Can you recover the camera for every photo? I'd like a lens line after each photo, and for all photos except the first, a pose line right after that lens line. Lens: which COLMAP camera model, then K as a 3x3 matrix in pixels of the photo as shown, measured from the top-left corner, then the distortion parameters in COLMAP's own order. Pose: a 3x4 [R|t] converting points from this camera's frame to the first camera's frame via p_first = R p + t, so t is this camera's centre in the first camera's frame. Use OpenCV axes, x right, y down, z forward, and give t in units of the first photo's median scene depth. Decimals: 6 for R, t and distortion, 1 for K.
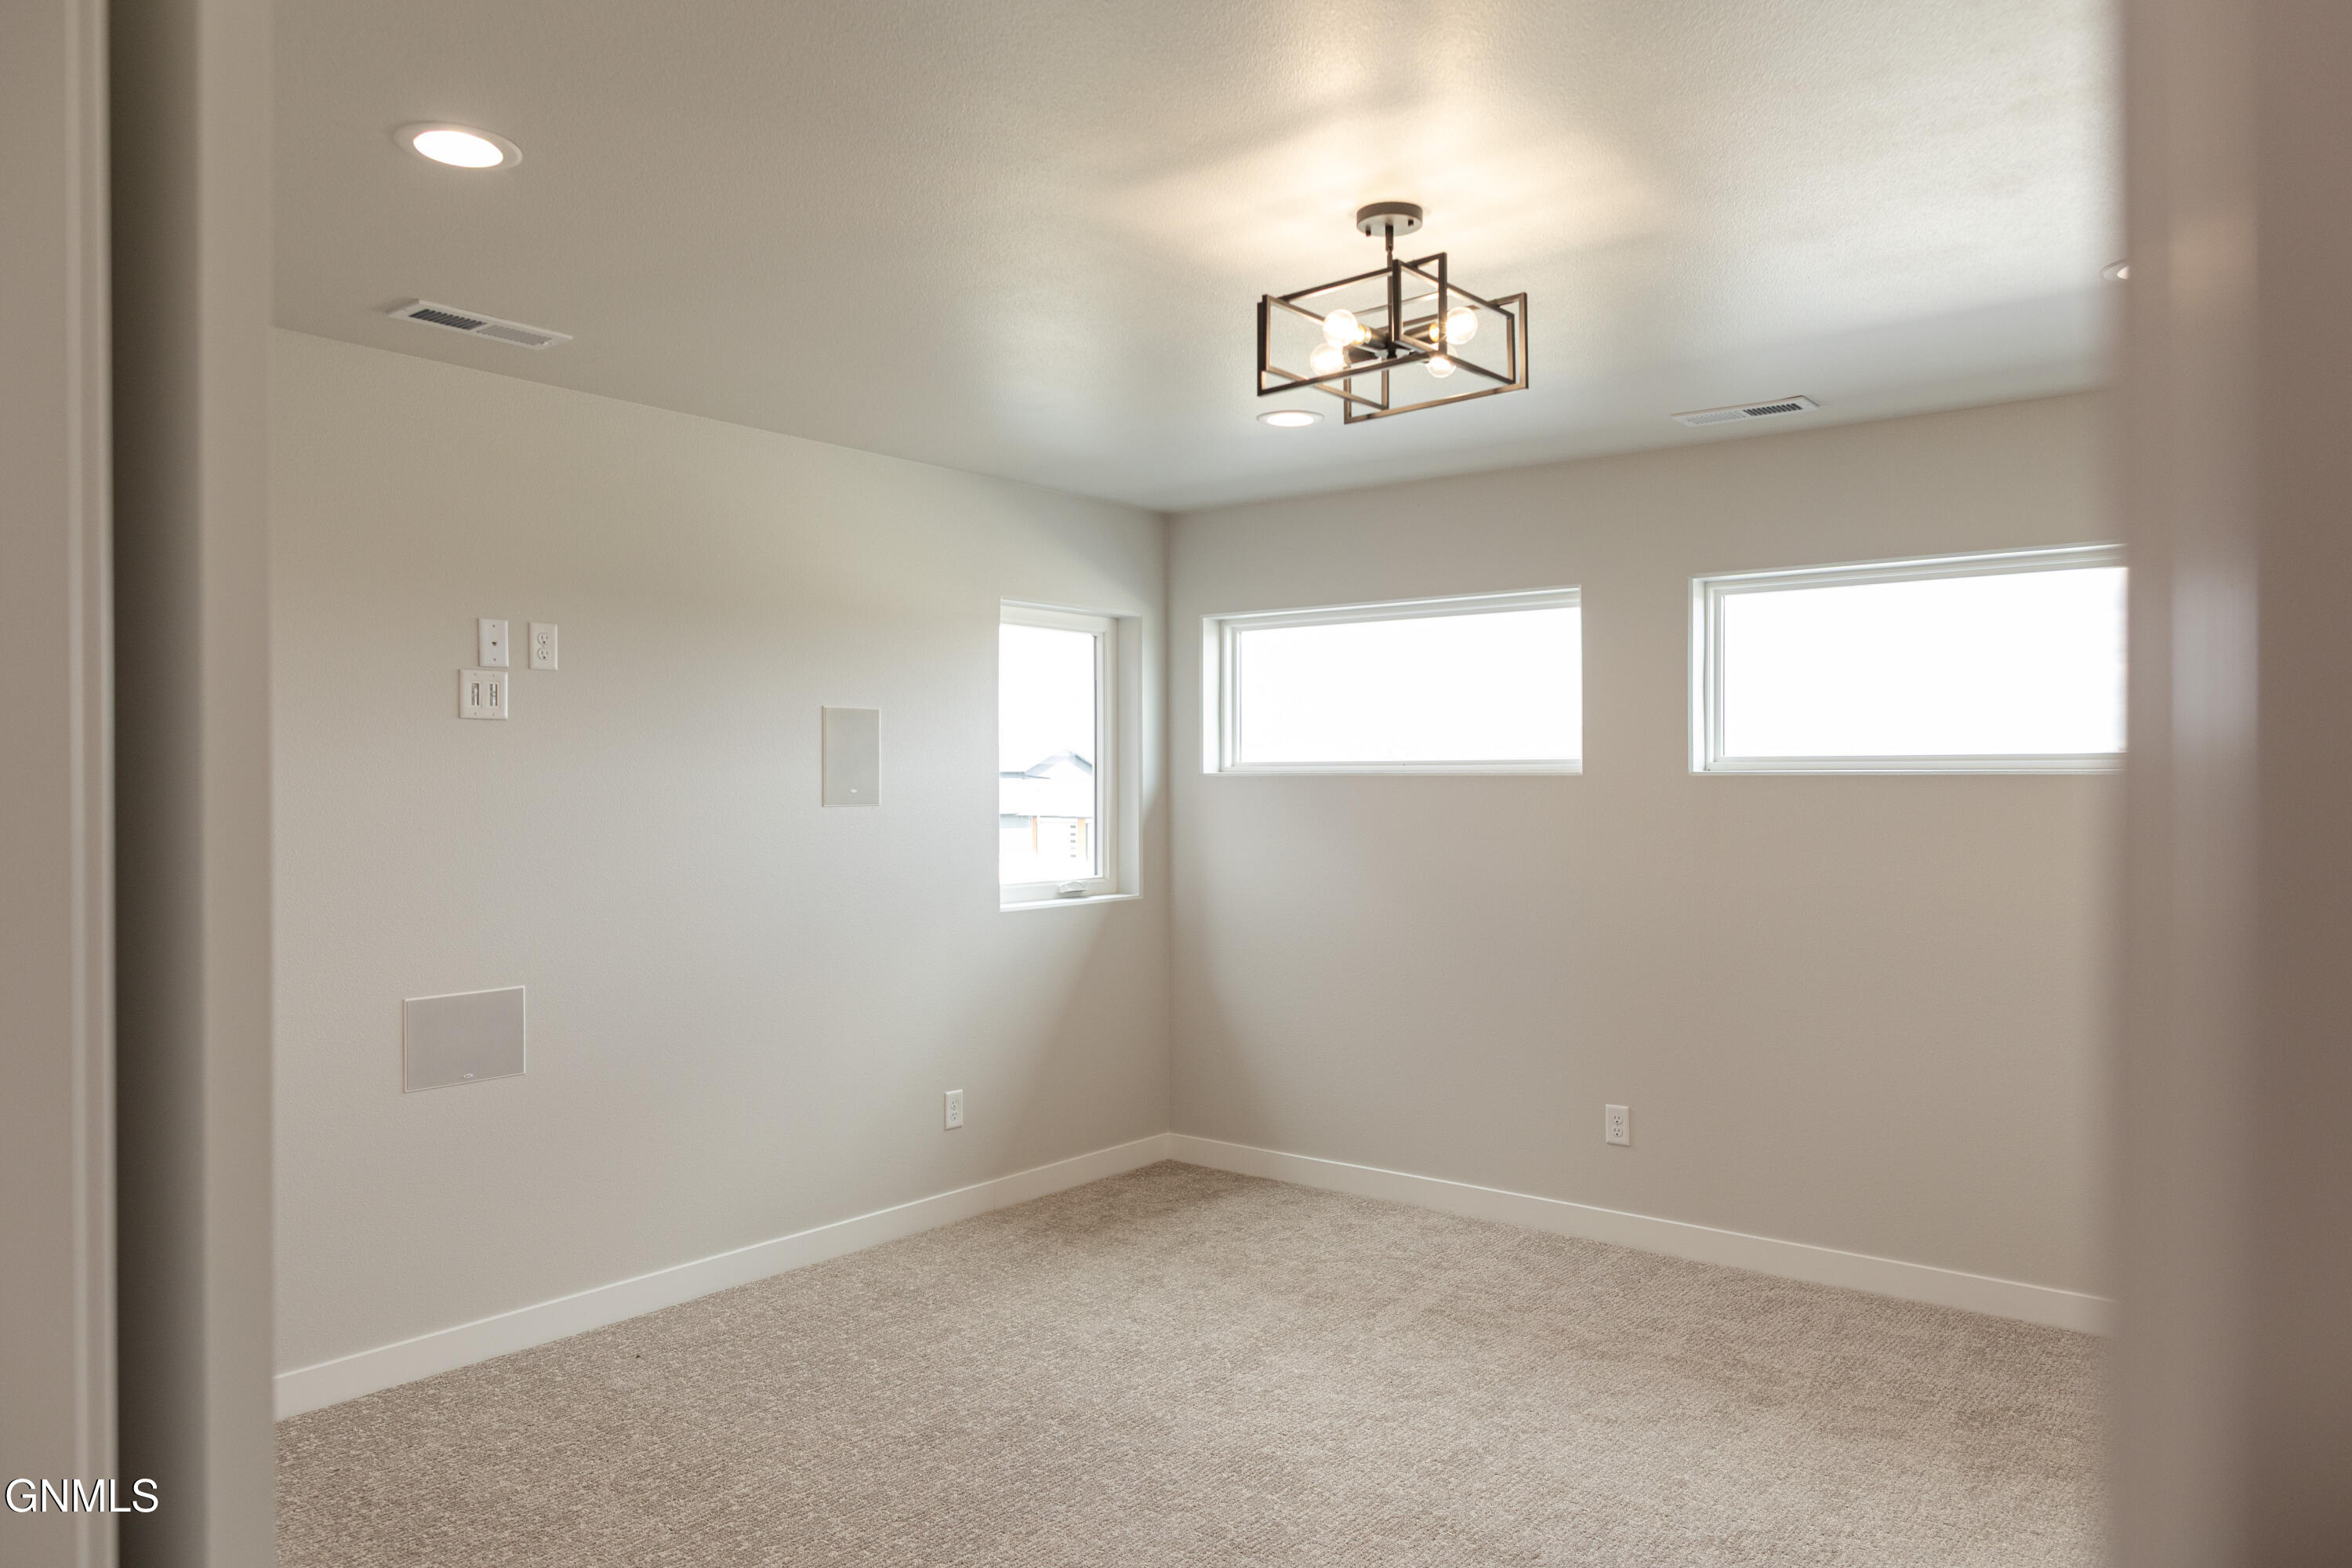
lens RADIAL K [[1616.9, 0, 1182.8], [0, 1616.9, 786.6], [0, 0, 1]] dist [0.007958, 0.003019]
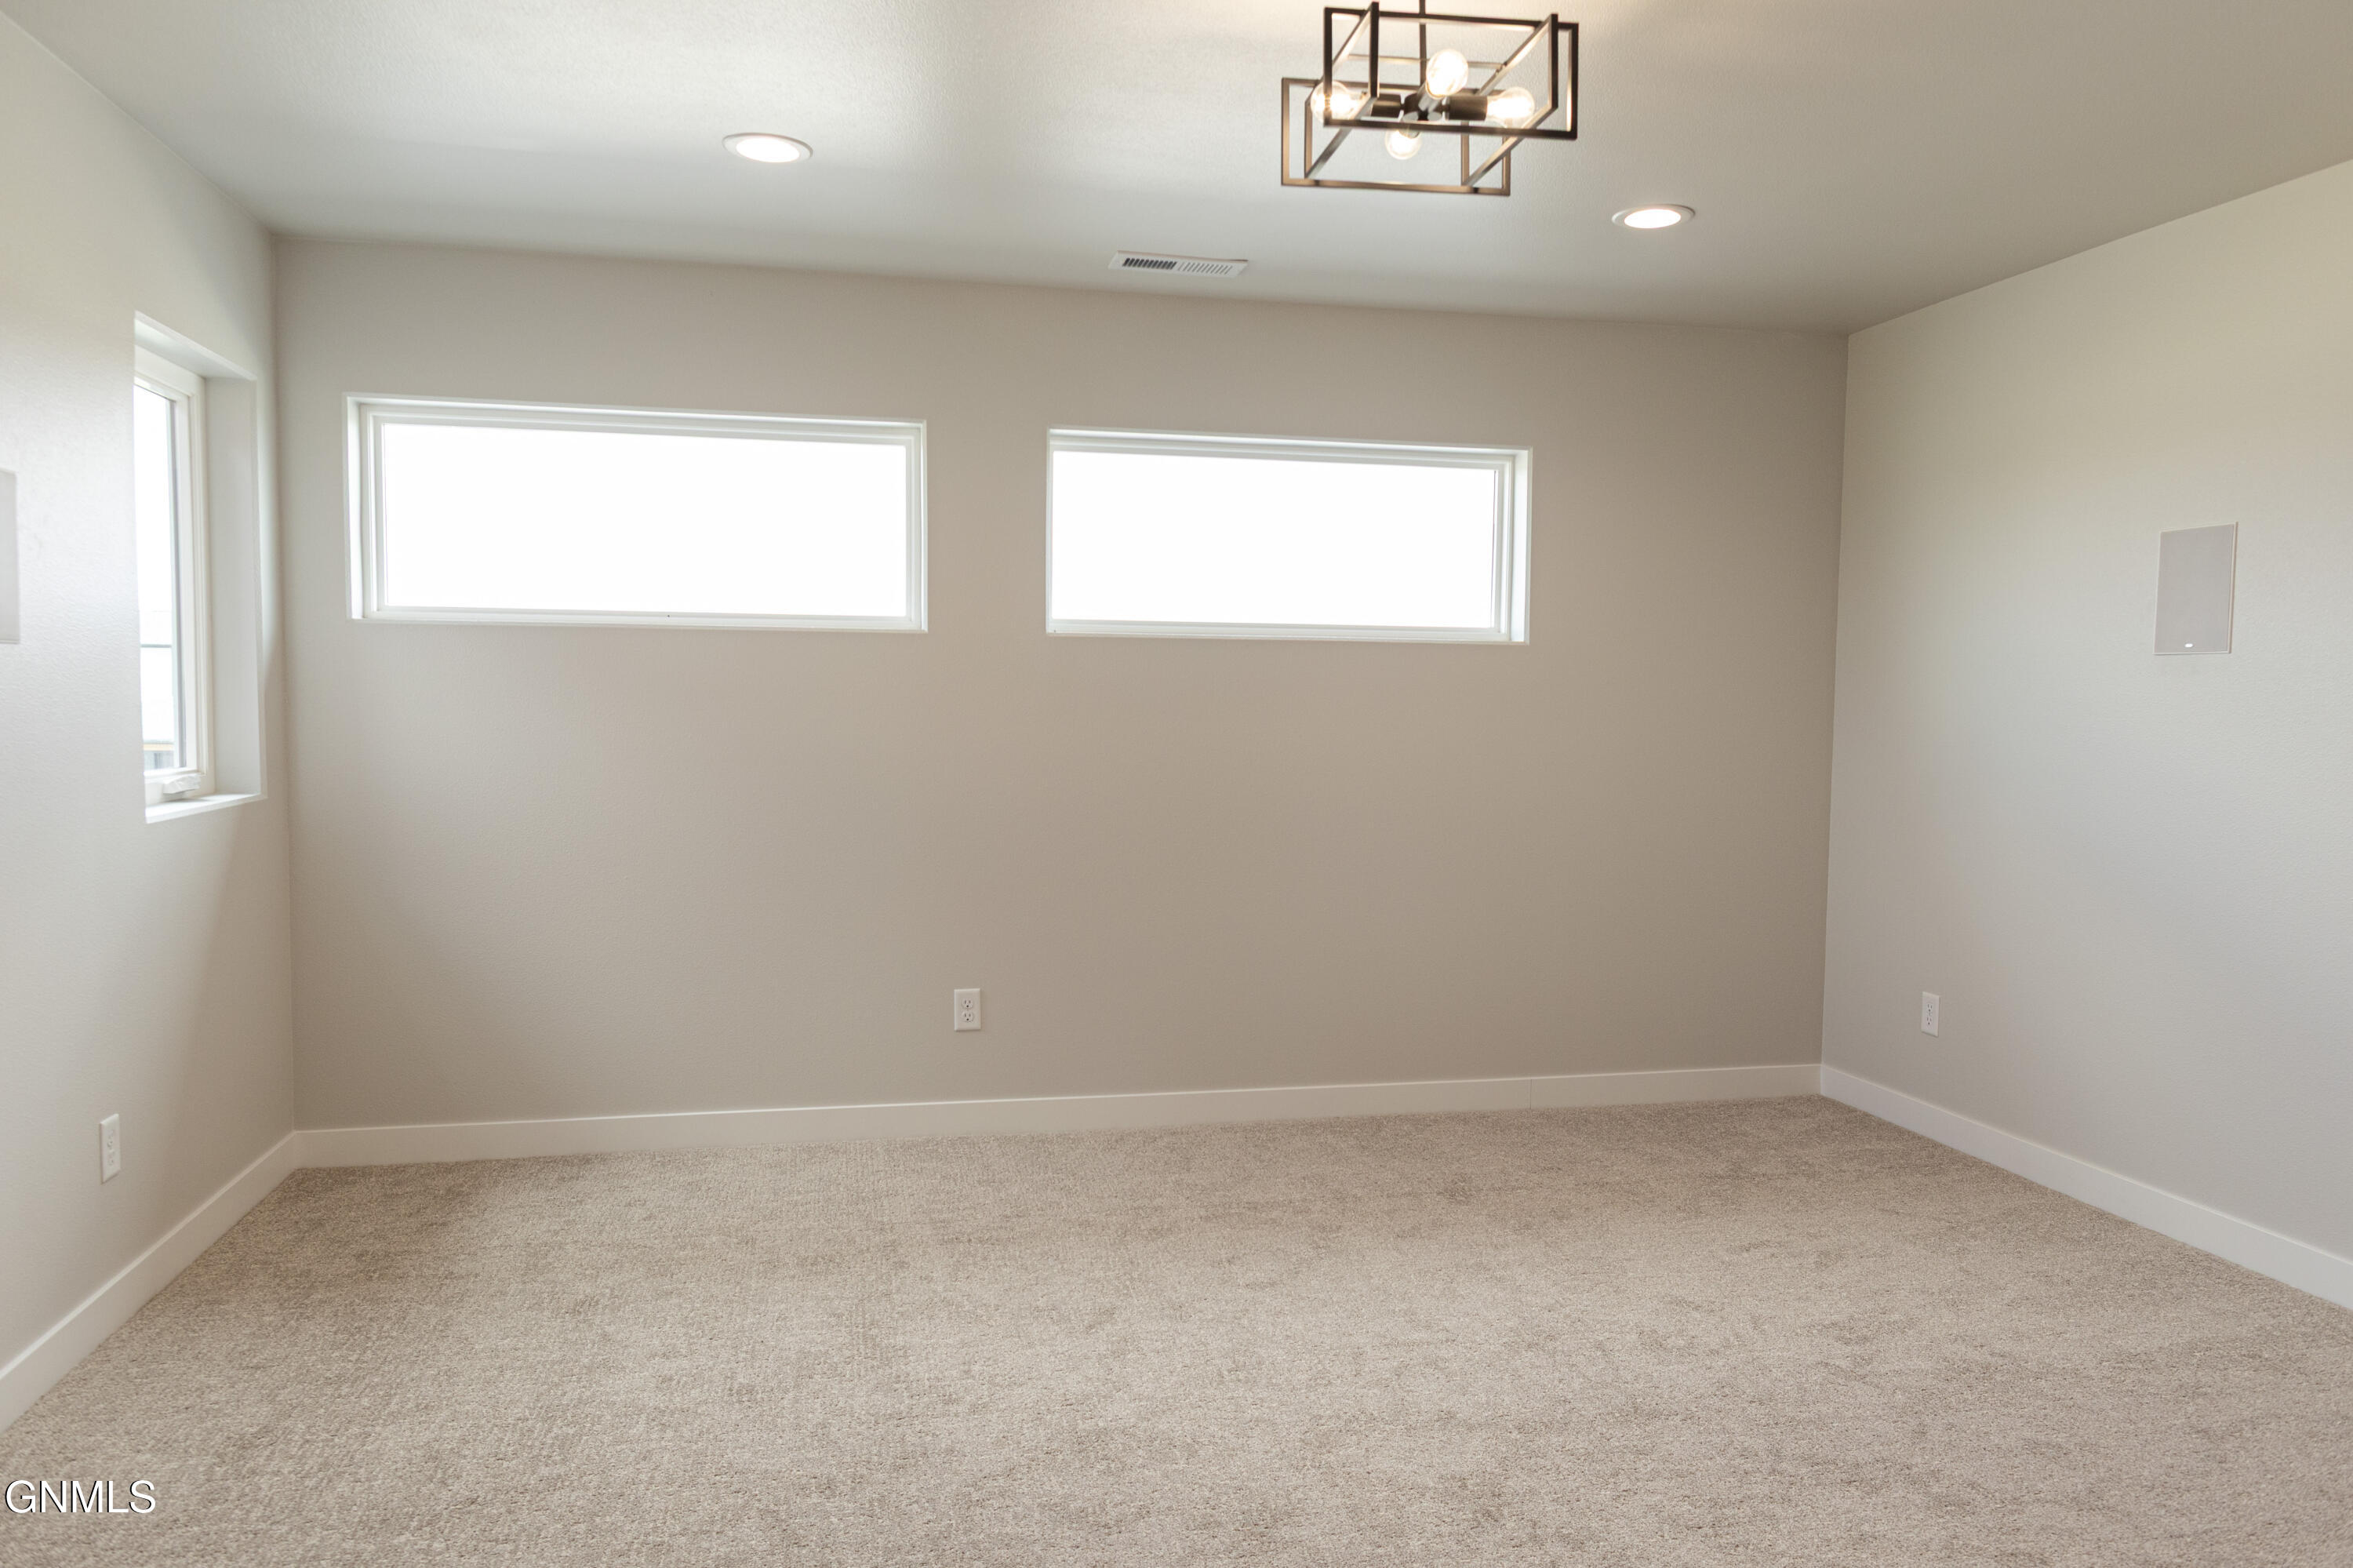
lens RADIAL K [[1651.5, 0, 1176.5], [0, 1651.5, 784.0], [0, 0, 1]] dist [0.007628, 0.002283]
pose [[0.629597, -0.038250, 0.775979, -0.390562], [-0.006754, 0.998480, 0.054698, 0.026496], [-0.776892, -0.039679, 0.628382, 0.314292]]
